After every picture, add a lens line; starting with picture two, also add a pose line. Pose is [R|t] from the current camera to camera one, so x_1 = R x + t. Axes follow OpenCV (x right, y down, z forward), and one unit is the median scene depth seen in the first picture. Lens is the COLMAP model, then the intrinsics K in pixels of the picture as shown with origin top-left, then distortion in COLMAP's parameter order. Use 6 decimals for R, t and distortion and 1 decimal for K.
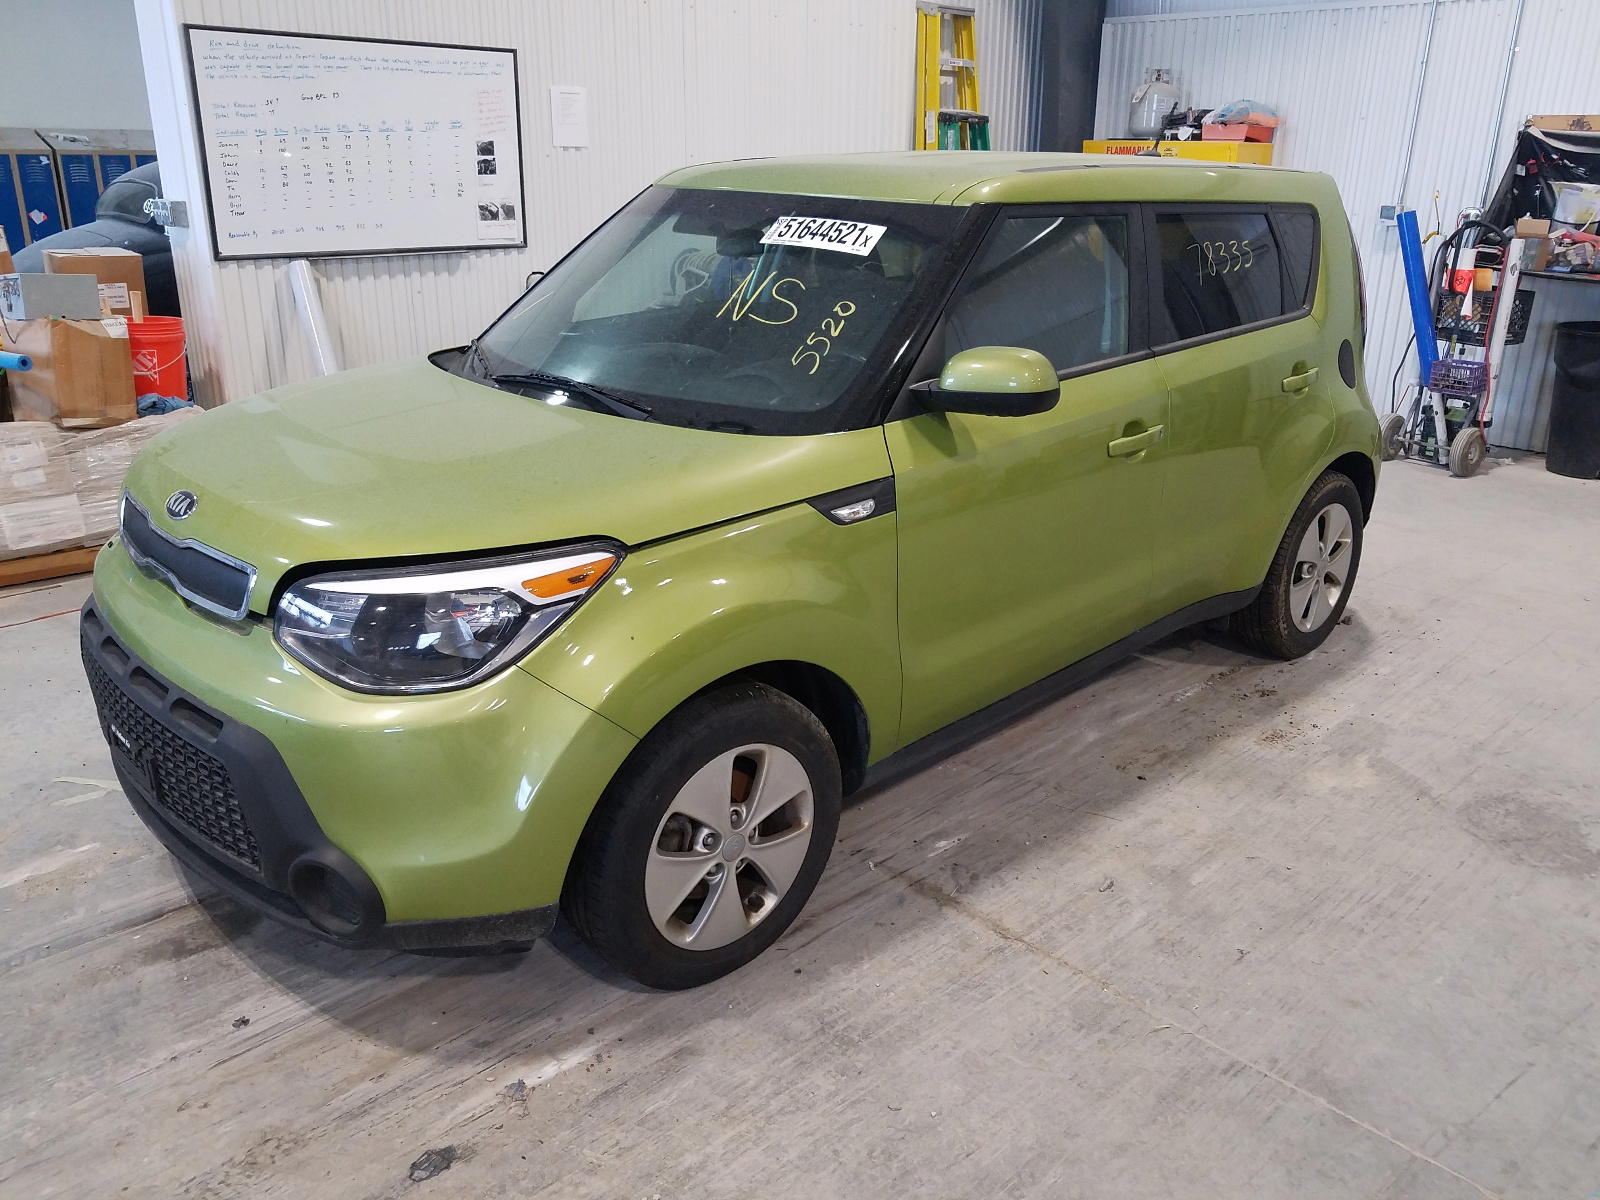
lens RADIAL K [[1248.2, 0, 800.0], [0, 1248.2, 600.0], [0, 0, 1]] dist [-0.010664, 0.002134]
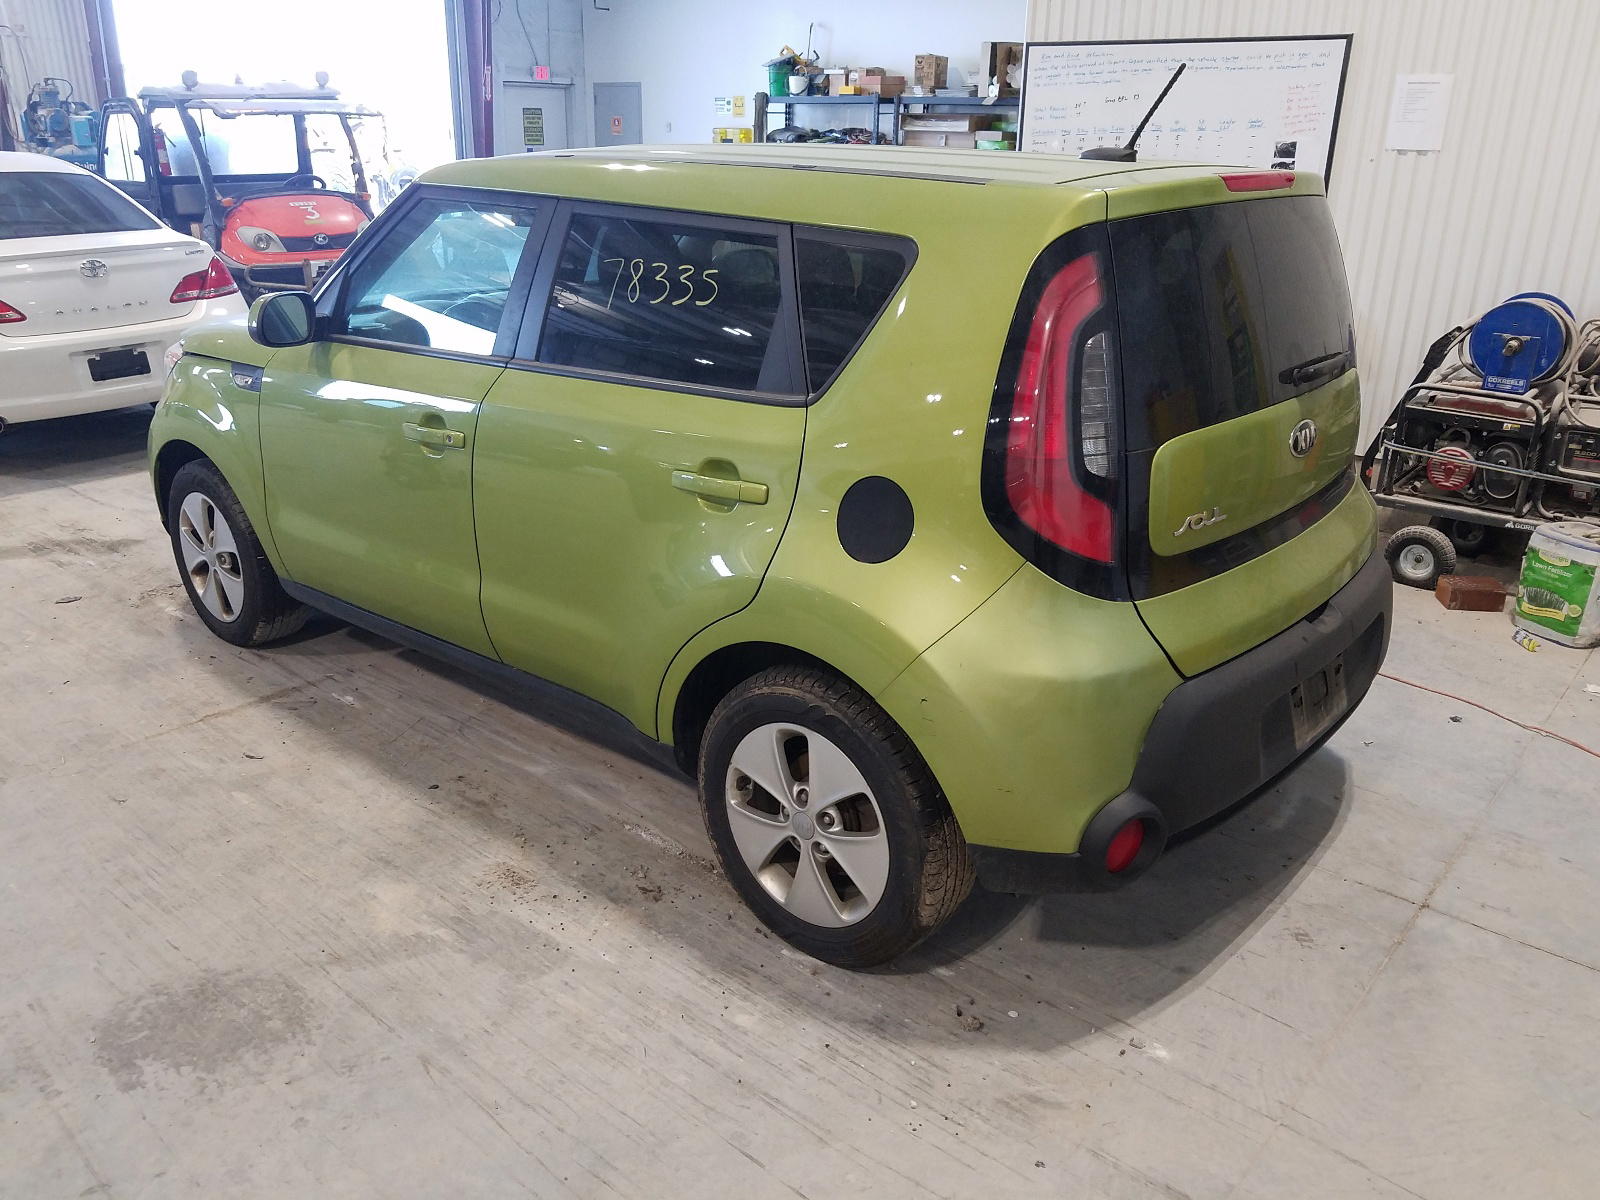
lens RADIAL K [[1248.2, 0, 800.0], [0, 1248.2, 600.0], [0, 0, 1]] dist [-0.010664, 0.002134]
pose [[0.104950, 0.341614, -0.933962, 1.158305], [-0.350694, 0.891529, 0.286686, -0.363763], [0.930591, 0.297447, 0.213368, 1.014419]]
